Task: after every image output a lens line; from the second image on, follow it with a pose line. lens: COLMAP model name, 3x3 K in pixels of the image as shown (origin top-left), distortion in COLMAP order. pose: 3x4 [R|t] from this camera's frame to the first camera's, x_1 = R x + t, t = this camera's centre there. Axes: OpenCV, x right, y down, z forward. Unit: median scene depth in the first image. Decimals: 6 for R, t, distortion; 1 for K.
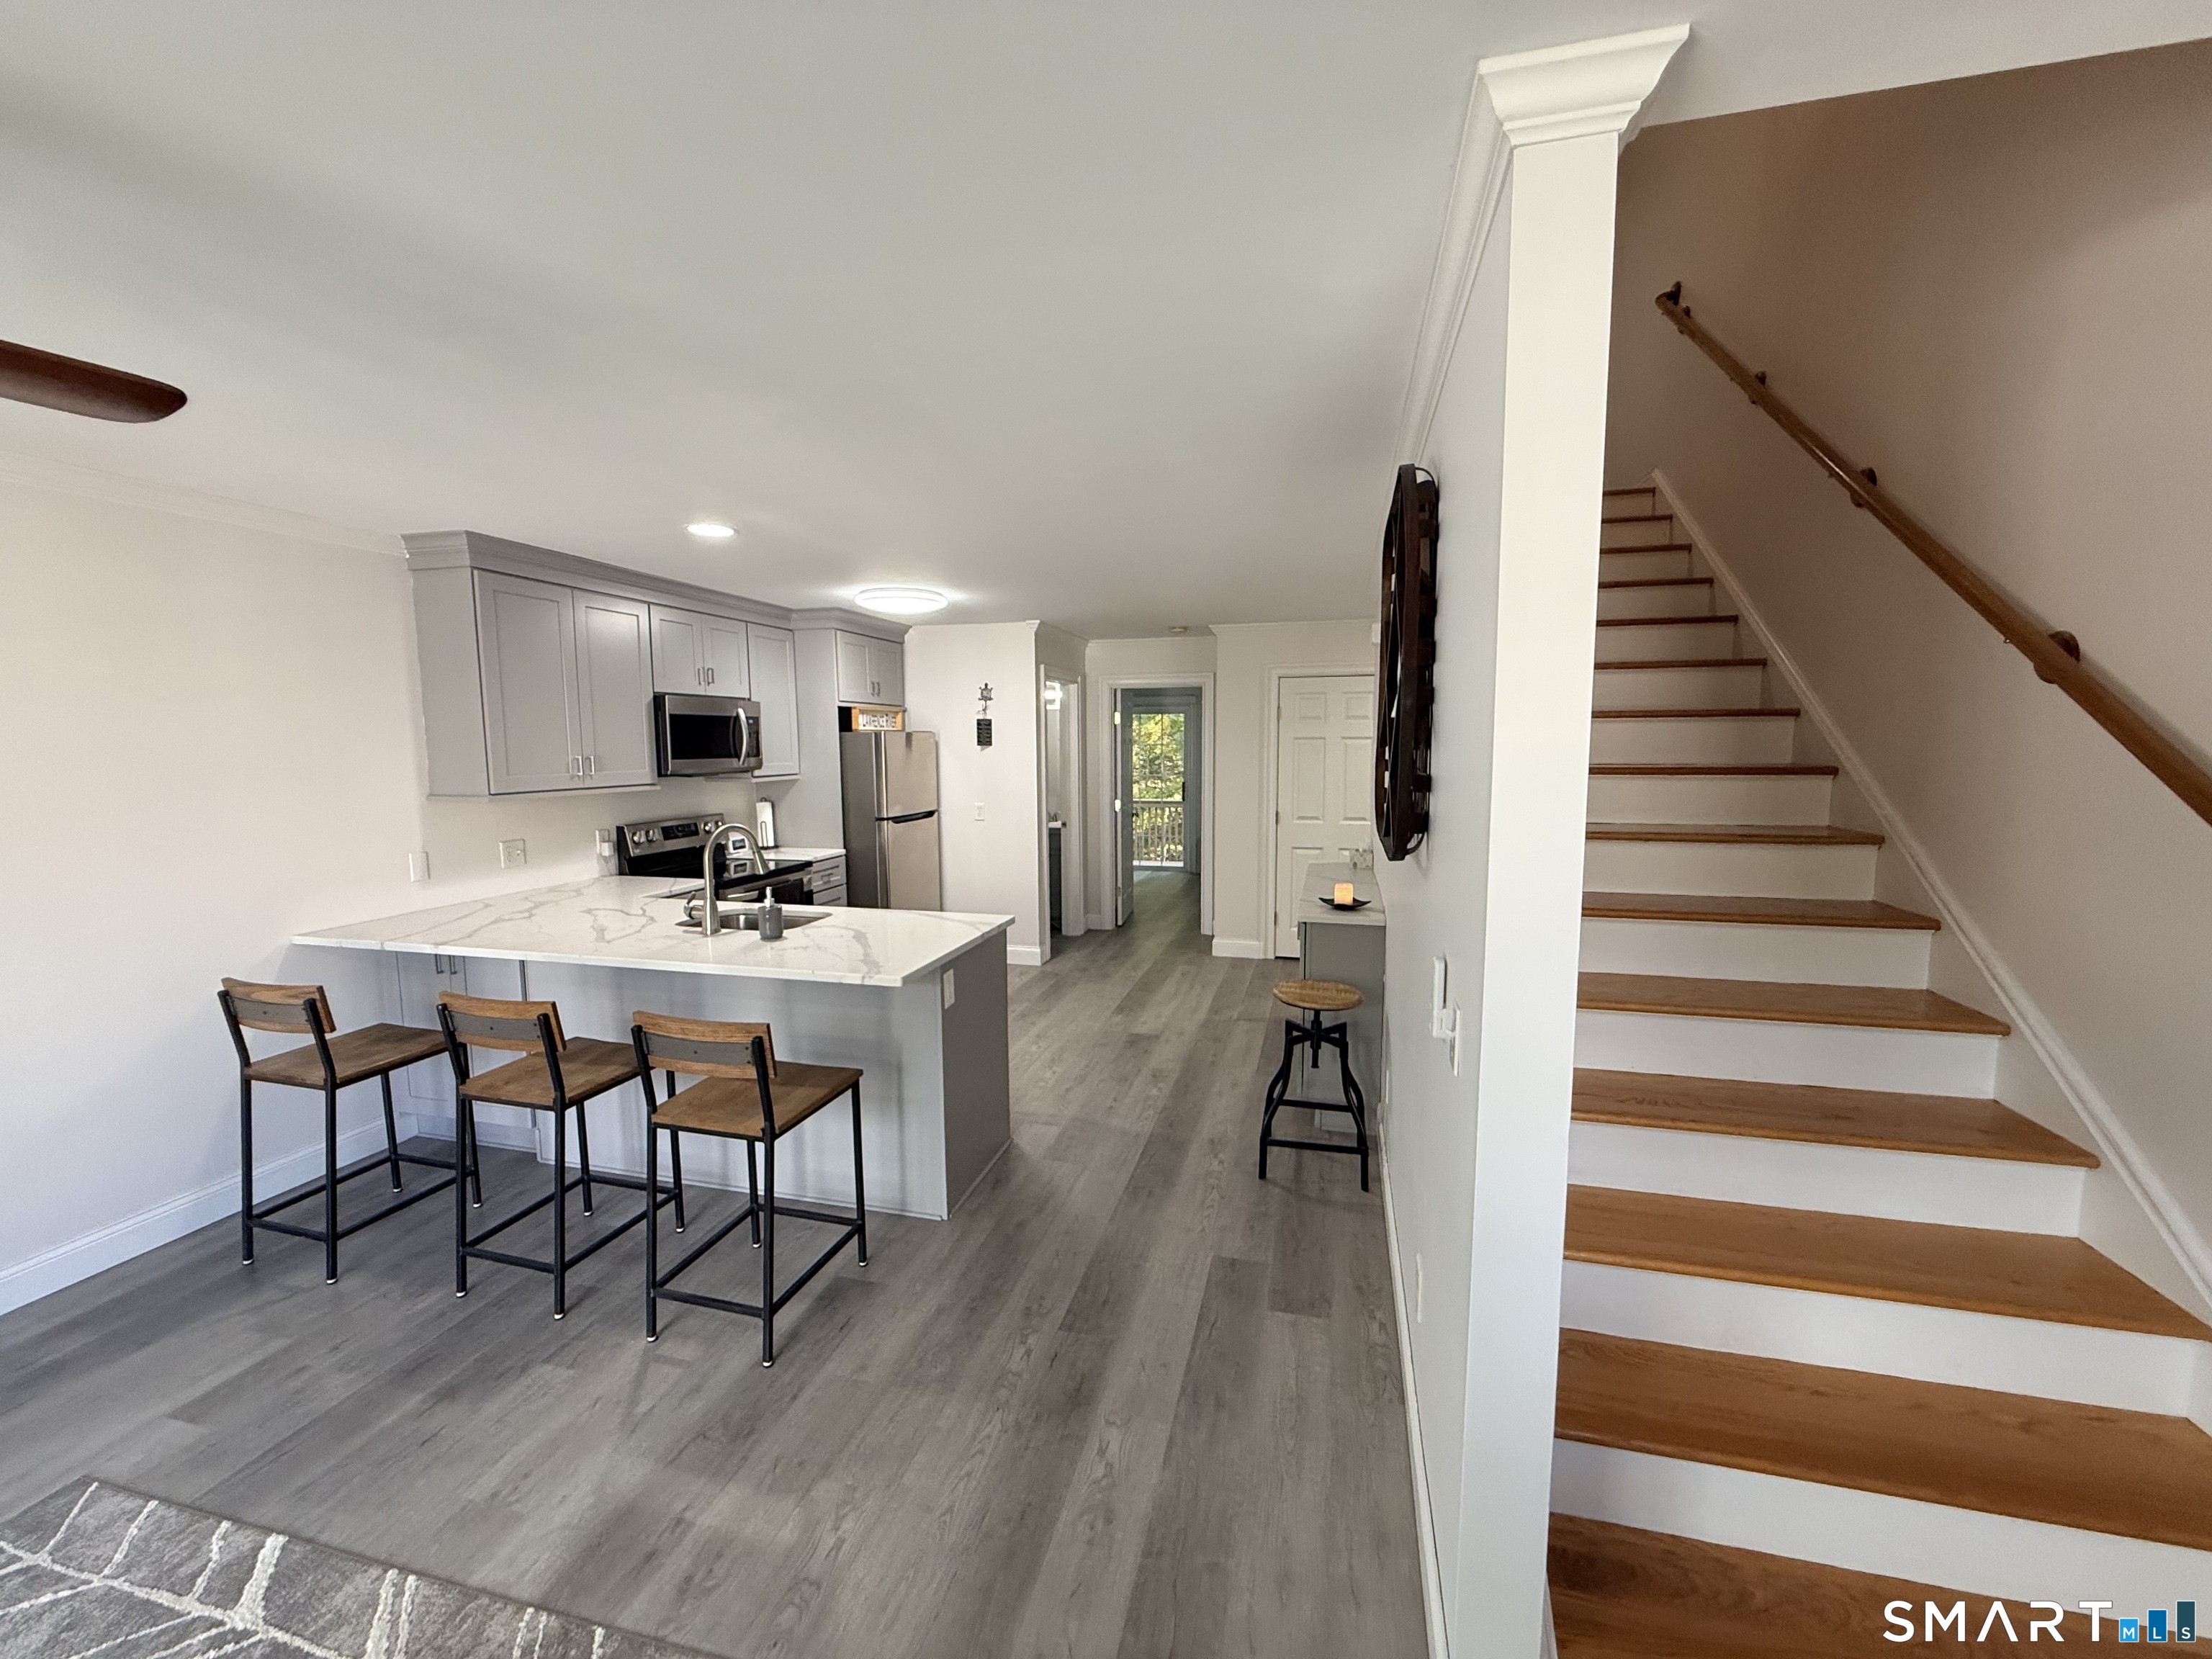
lens RADIAL K [[883.1, 0, 1101.3], [0, 883.1, 831.6], [0, 0, 1]] dist [-0.000220, -0.000117]
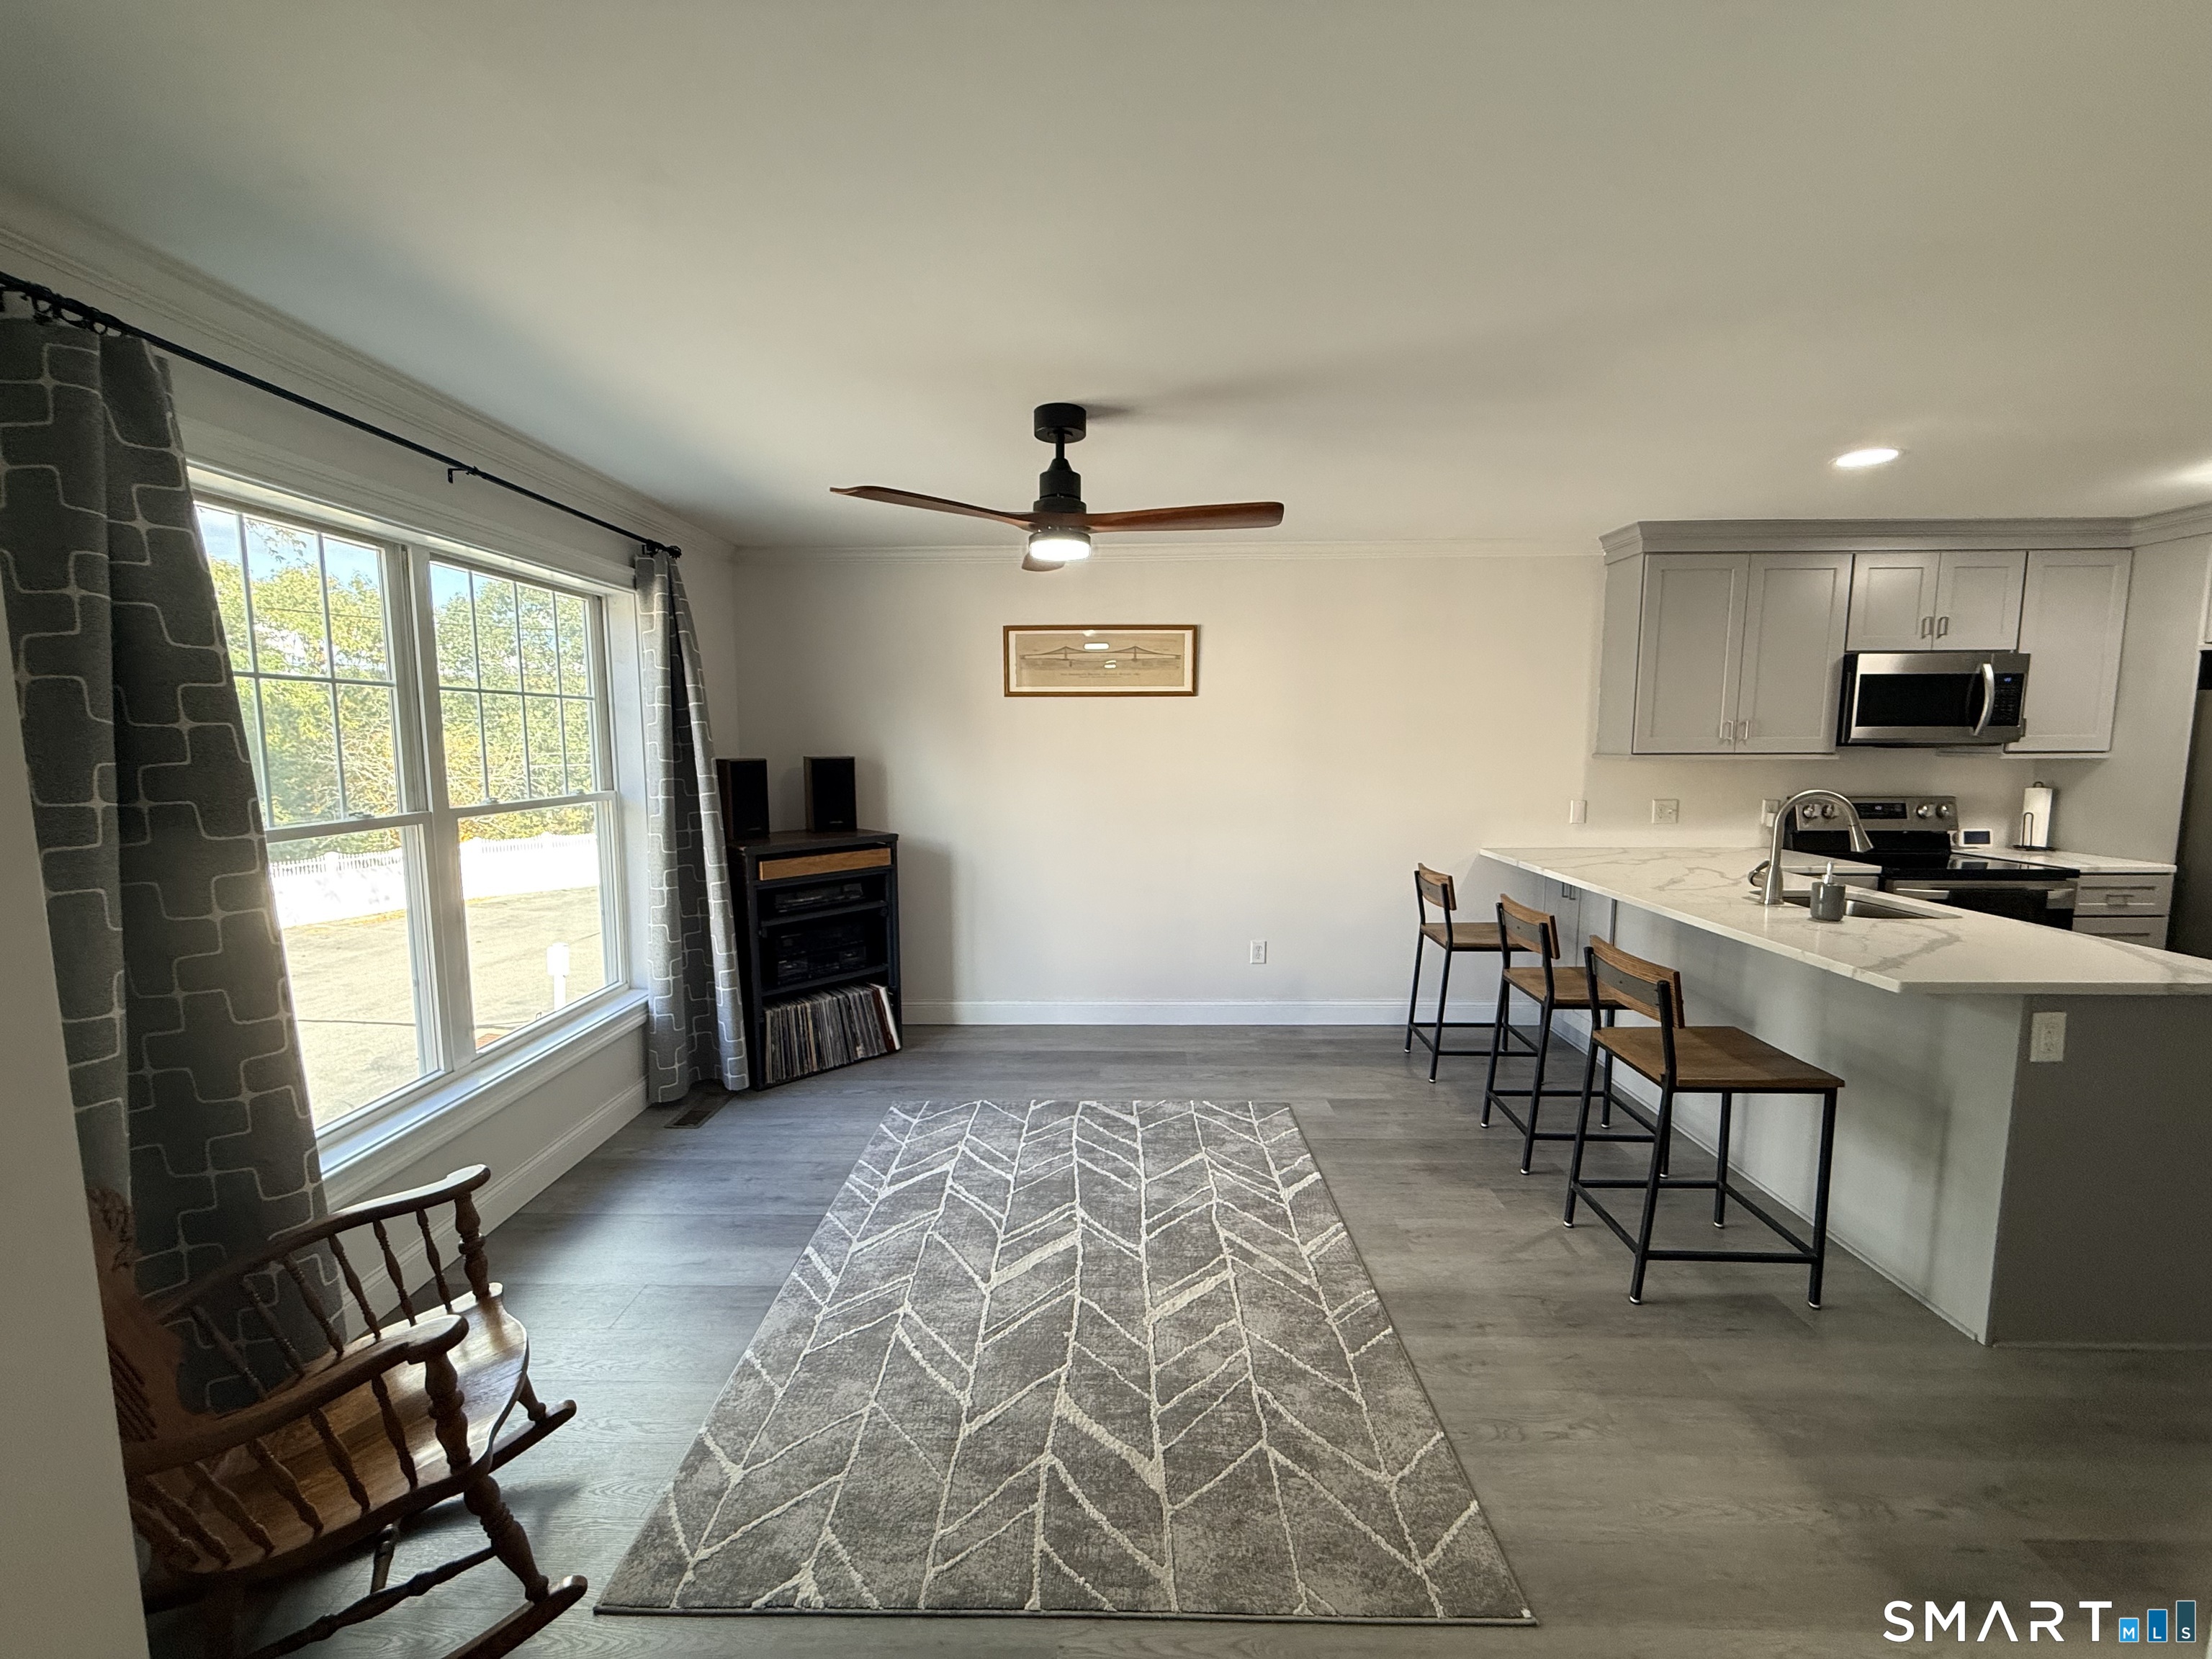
lens RADIAL K [[883.1, 0, 1101.3], [0, 883.1, 831.6], [0, 0, 1]] dist [-0.000220, -0.000117]
pose [[0.231841, 0.110970, -0.966403, 0.236375], [-0.097570, 0.991114, 0.090400, 0.019491], [0.967848, 0.073334, 0.240608, 0.068290]]
